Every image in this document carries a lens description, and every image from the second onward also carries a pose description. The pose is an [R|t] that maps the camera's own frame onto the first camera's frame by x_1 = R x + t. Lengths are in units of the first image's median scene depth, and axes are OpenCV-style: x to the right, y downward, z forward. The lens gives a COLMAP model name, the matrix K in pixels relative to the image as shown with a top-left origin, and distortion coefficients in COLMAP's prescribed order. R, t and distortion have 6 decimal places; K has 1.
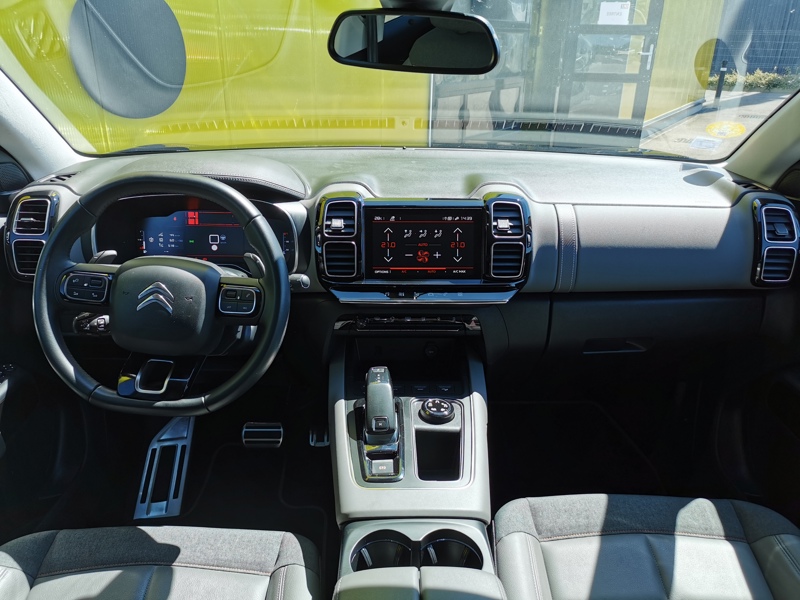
lens RADIAL K [[620.0, 0, 394.9], [0, 620.0, 299.4], [0, 0, 1]] dist [0.021325, -0.031421]
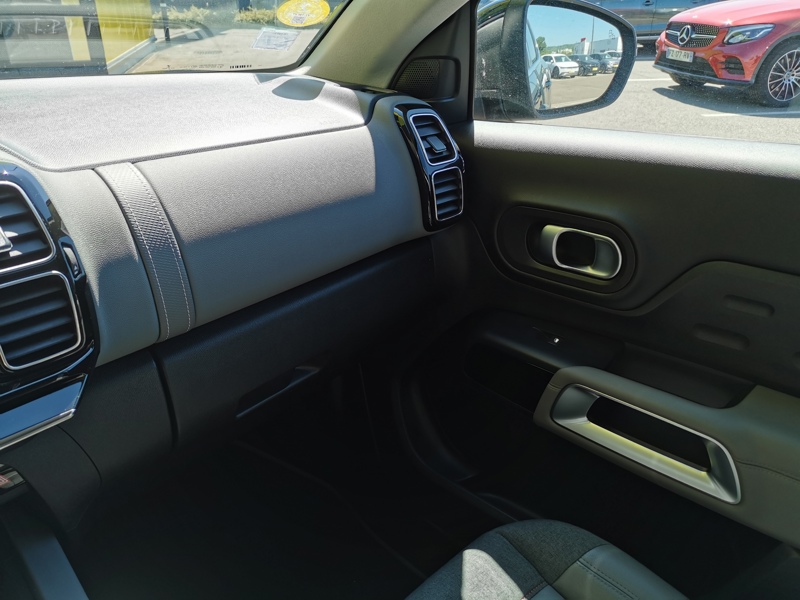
lens RADIAL K [[620.0, 0, 401.0], [0, 620.0, 298.8], [0, 0, 1]] dist [0.021325, -0.031421]
pose [[0.692872, -0.319112, 0.646603, 0.082313], [0.268680, 0.946419, 0.179171, -0.082325], [-0.669133, 0.049587, 0.741487, 0.505606]]
